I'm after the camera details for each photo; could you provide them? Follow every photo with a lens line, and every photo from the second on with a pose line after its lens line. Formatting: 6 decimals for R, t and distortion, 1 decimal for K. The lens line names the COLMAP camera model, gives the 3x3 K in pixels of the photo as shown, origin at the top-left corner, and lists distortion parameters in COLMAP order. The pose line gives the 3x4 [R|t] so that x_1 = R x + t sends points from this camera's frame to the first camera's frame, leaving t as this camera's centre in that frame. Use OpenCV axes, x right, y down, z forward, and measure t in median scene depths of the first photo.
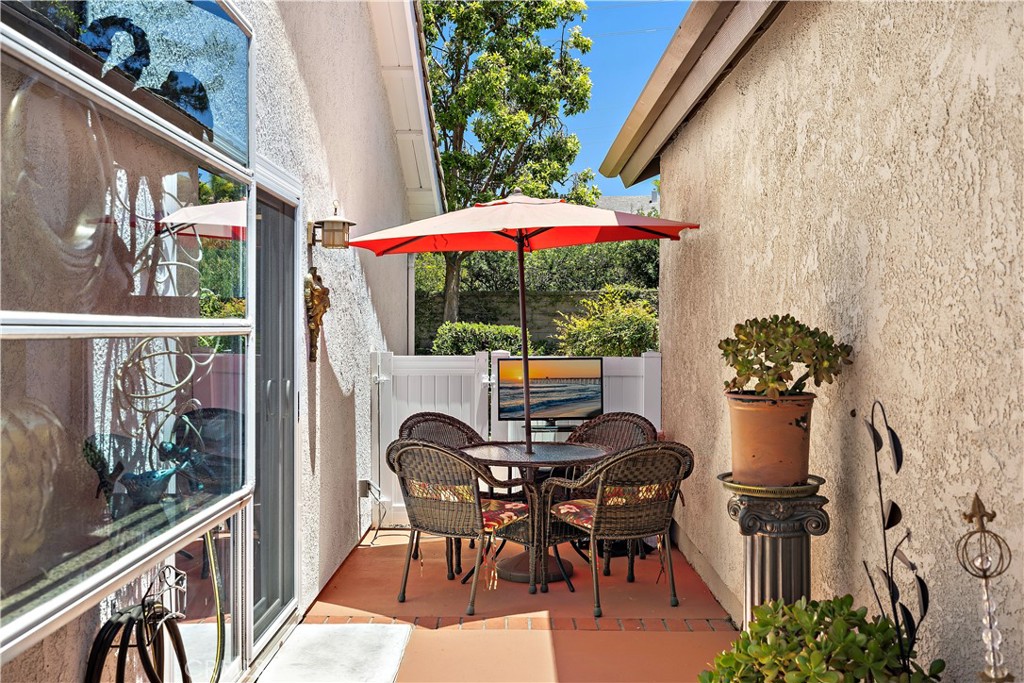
lens RADIAL K [[1004.3, 0, 504.2], [0, 1004.3, 344.4], [0, 0, 1]] dist [-0.001722, 0.000000]
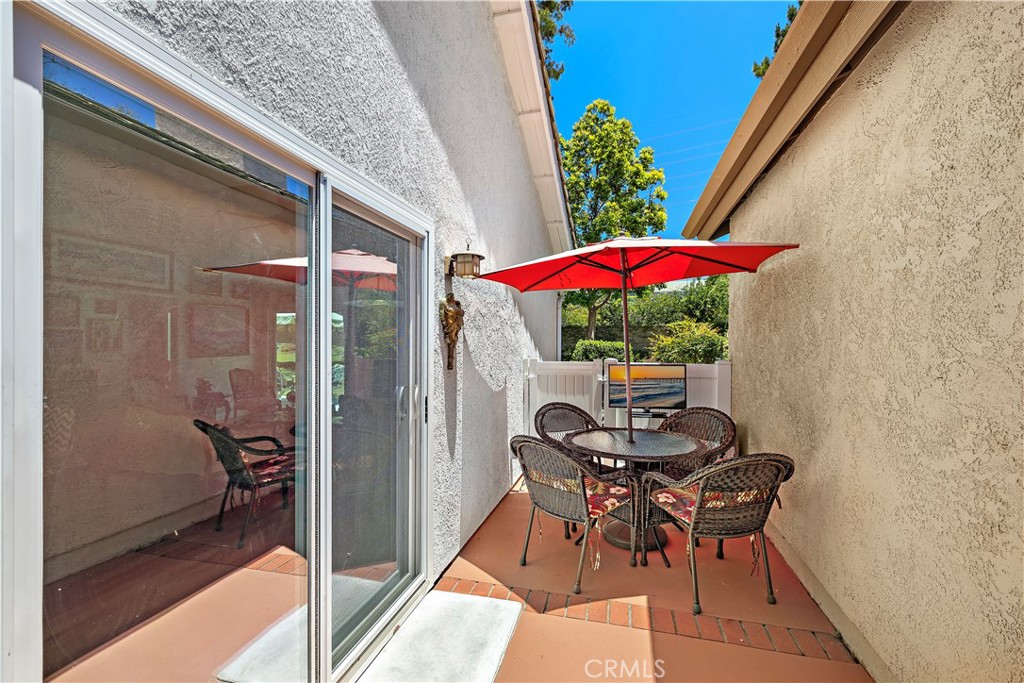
lens RADIAL K [[434.7, 0, 513.2], [0, 434.7, 348.0], [0, 0, 1]] dist [-0.000349, -0.001296]
pose [[0.970925, 0.003064, -0.239365, 0.012670], [-0.004813, 0.999966, -0.006723, -0.005729], [0.239336, 0.007680, 0.970906, 0.470565]]
